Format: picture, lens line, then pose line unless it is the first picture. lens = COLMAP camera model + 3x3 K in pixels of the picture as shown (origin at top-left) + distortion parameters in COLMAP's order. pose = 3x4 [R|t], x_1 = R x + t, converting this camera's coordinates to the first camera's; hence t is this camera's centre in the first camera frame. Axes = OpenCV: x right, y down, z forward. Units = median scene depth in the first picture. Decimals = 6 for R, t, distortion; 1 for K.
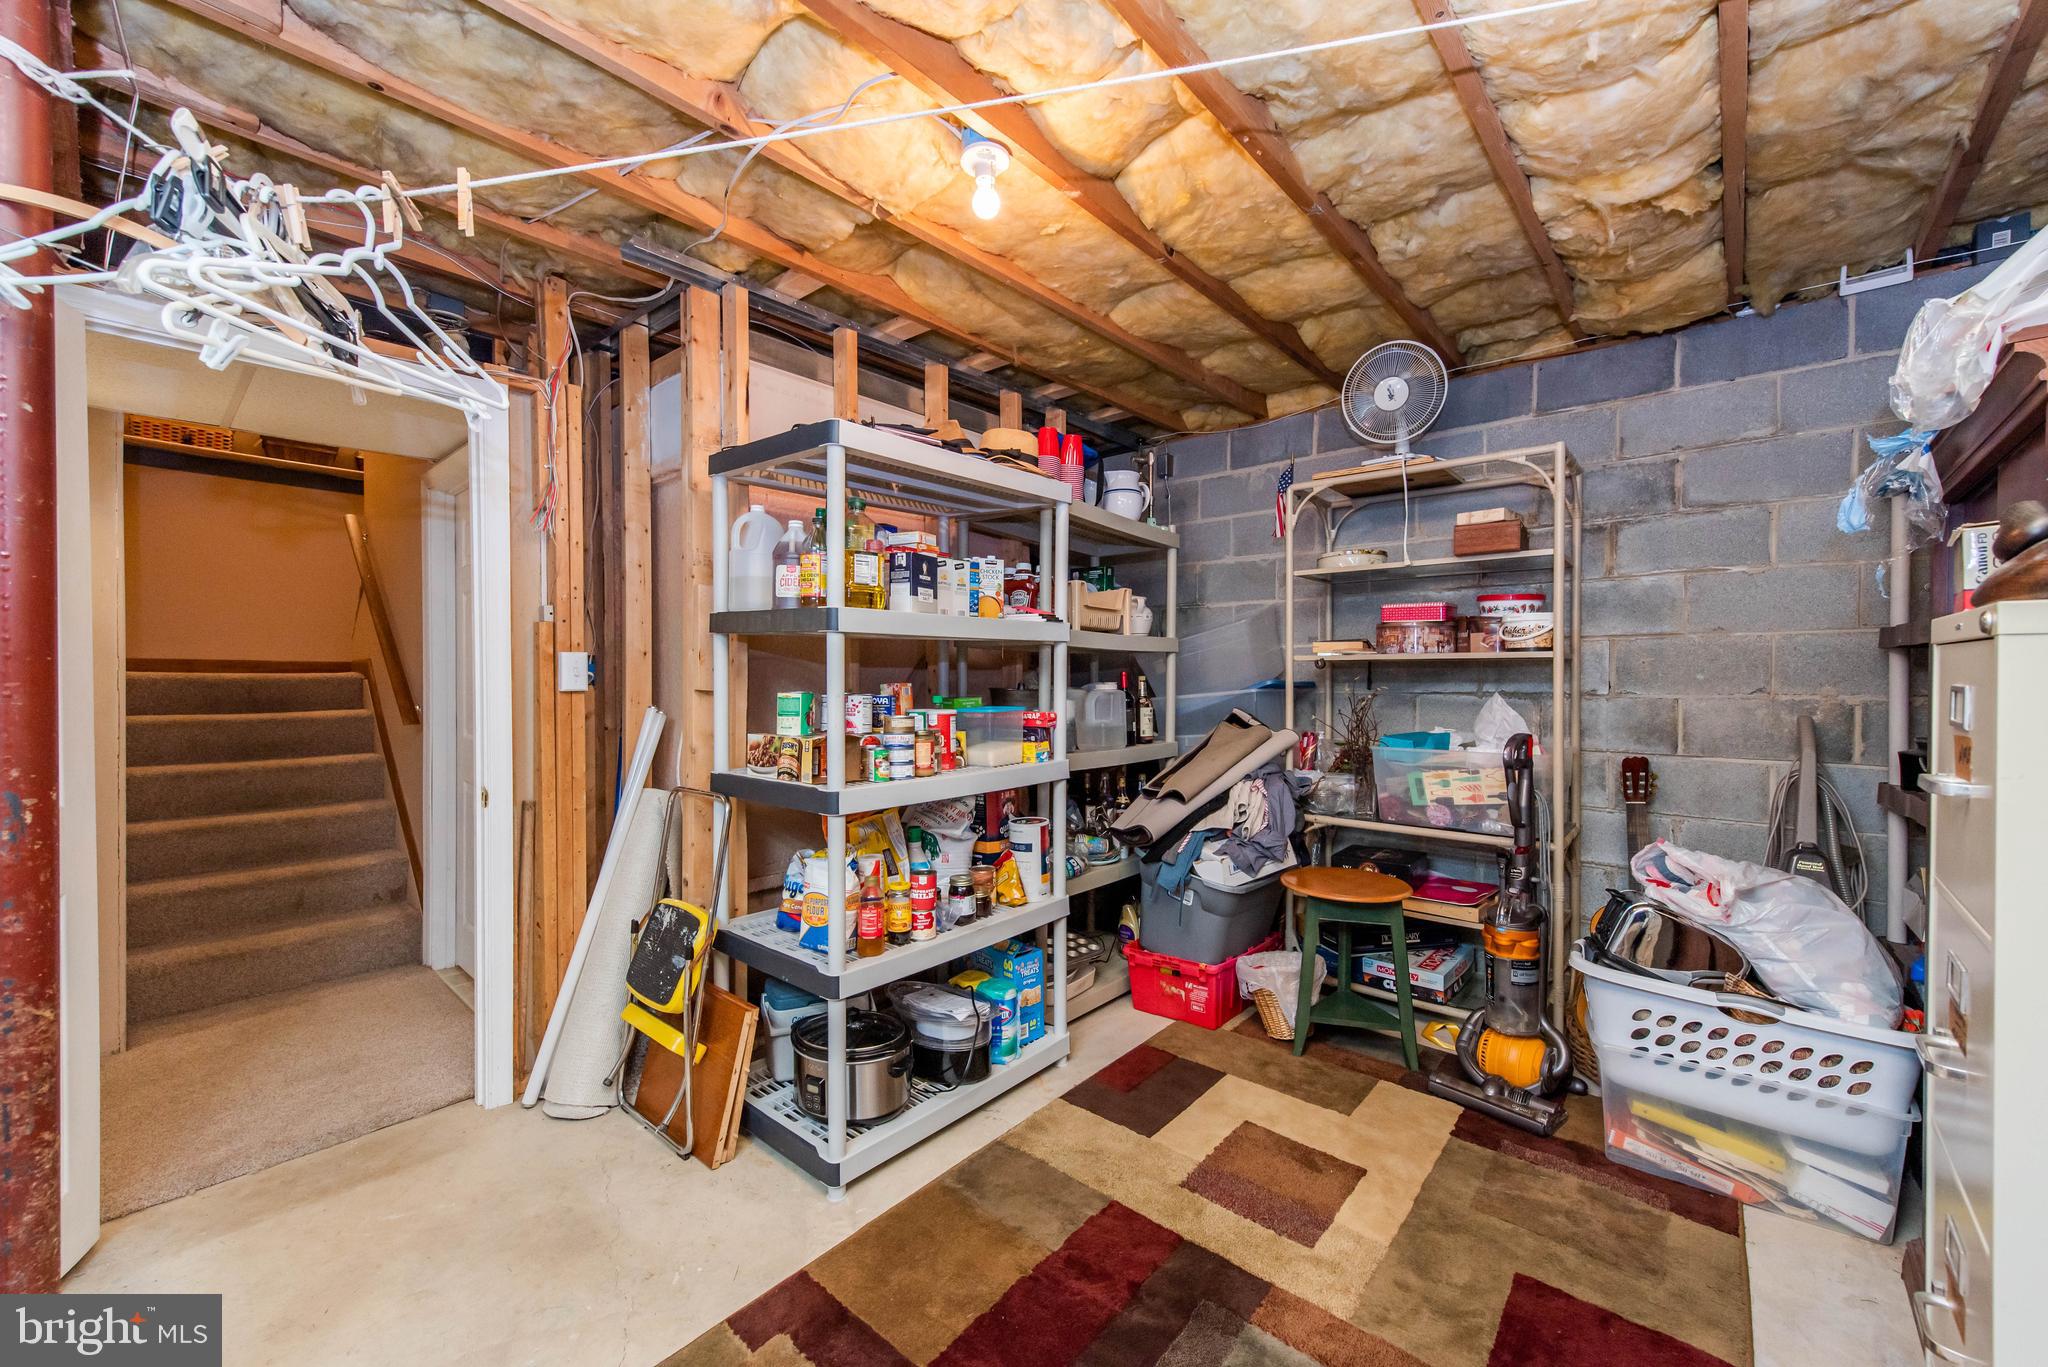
lens RADIAL K [[802.1, 0, 1033.5], [0, 802.1, 680.3], [0, 0, 1]] dist [0.013712, -0.002947]
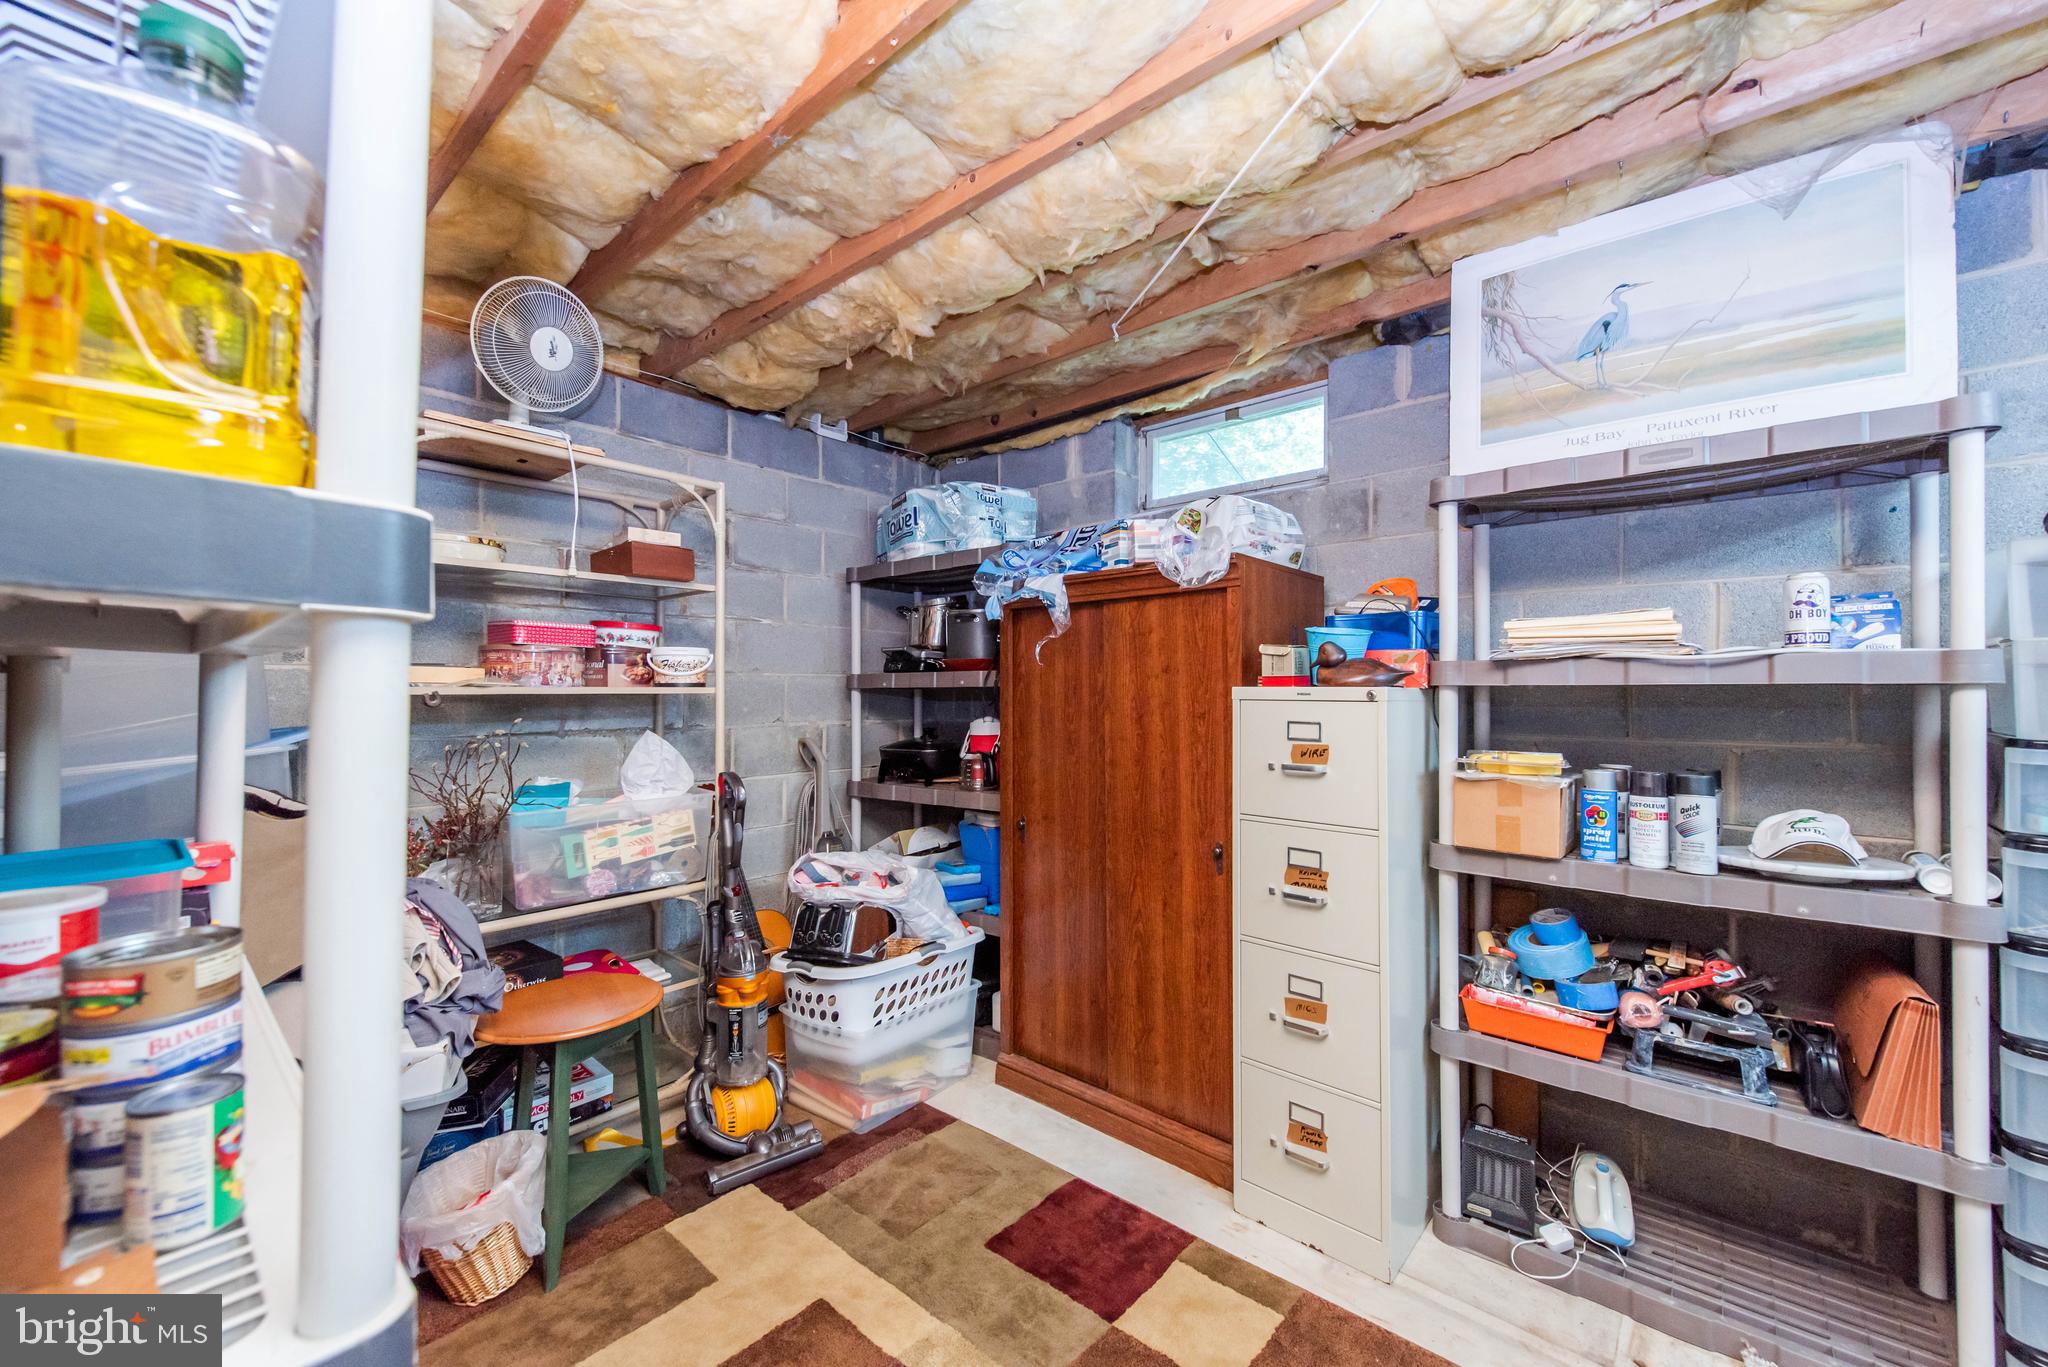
lens RADIAL K [[802.1, 0, 1030.8], [0, 802.1, 682.9], [0, 0, 1]] dist [0.013712, -0.002947]
pose [[0.010030, 0.014150, 0.999850, -0.348159], [0.009180, 0.999856, -0.014242, -0.023467], [-0.999908, 0.009322, 0.009898, 0.589847]]
